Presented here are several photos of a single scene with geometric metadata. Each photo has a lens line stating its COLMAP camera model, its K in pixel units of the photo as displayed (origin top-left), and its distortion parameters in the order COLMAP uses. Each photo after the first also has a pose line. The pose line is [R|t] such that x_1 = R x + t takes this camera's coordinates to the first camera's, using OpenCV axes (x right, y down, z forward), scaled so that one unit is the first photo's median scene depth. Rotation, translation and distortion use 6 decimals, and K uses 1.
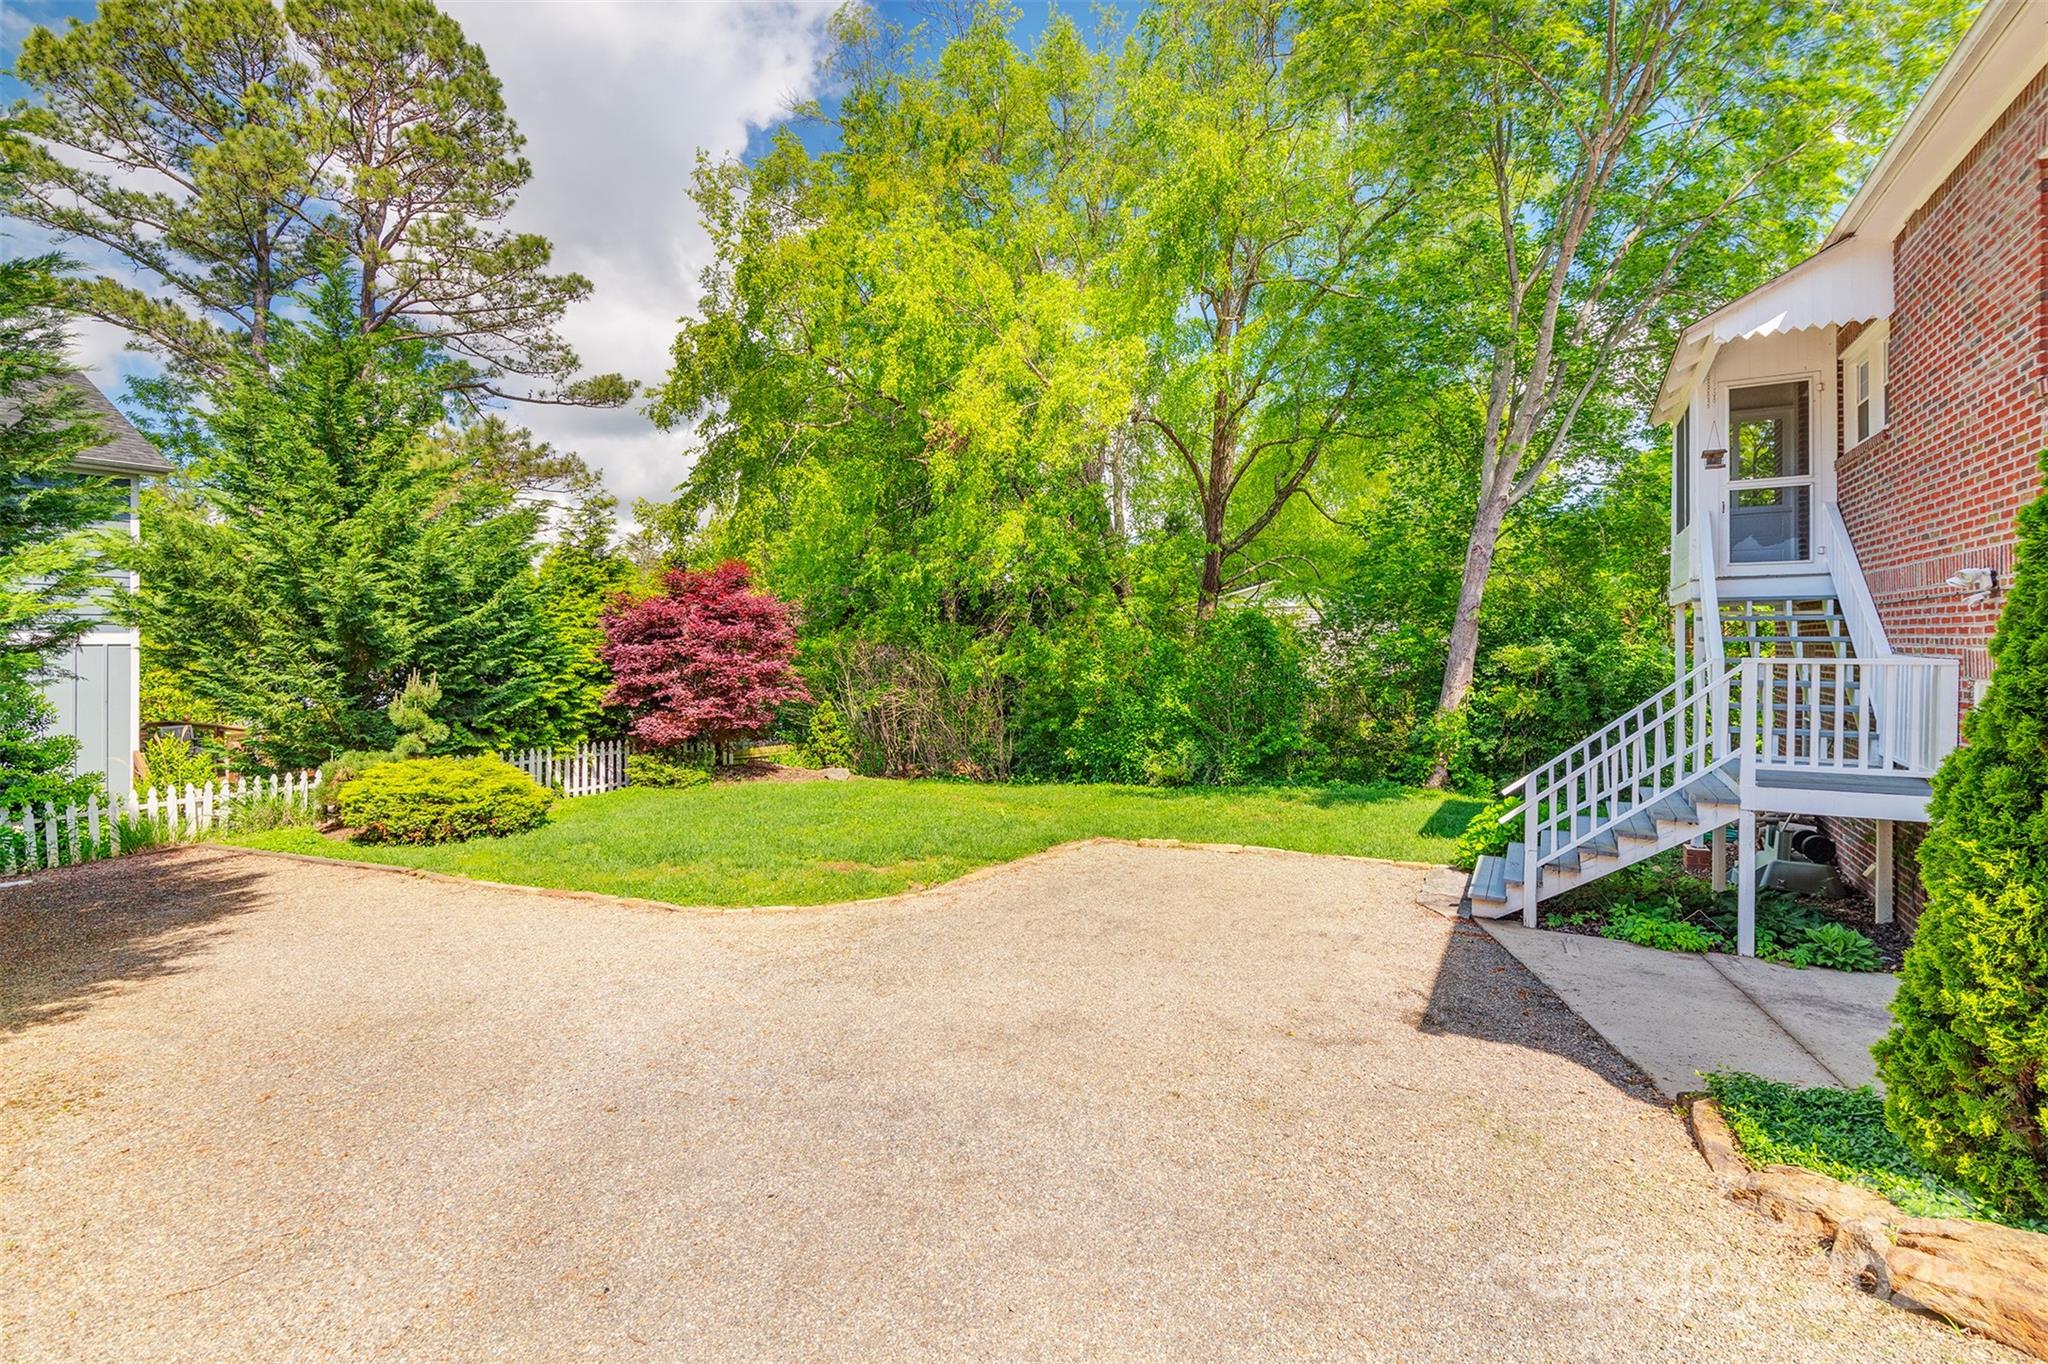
lens RADIAL K [[916.8, 0, 1026.7], [0, 916.8, 638.2], [0, 0, 1]] dist [-0.000147, -0.000088]
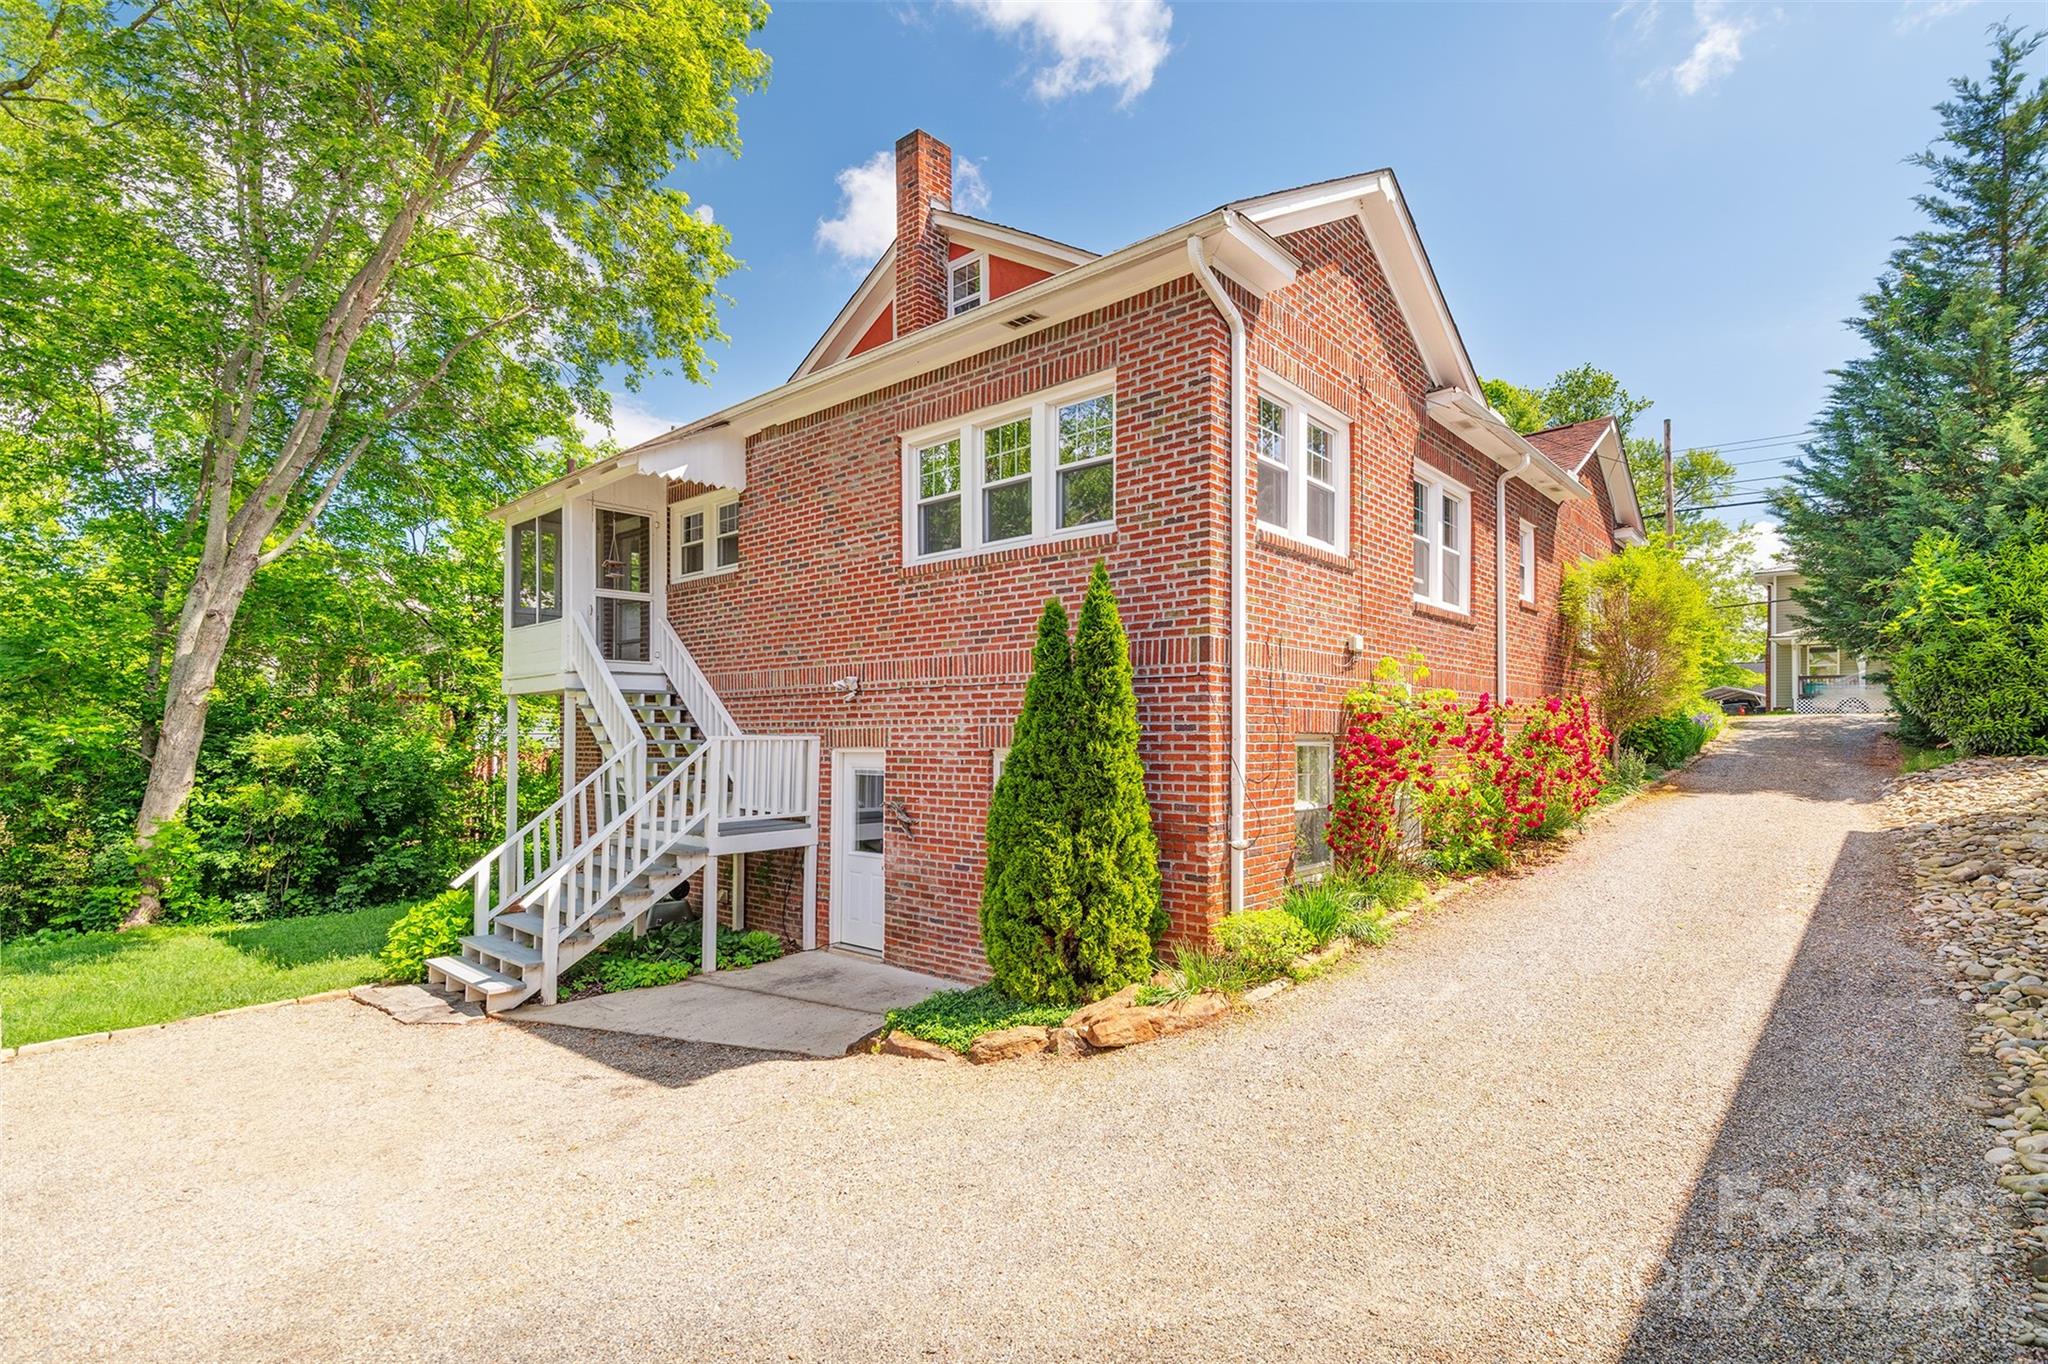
lens RADIAL K [[990.3, 0, 1026.0], [0, 990.3, 738.0], [0, 0, 1]] dist [0.000234, 0.000052]
pose [[0.198480, -0.000036, 0.980105, -0.461128], [0.001125, 0.999999, -0.000192, 0.024119], [-0.980104, 0.001141, 0.198480, 0.296599]]
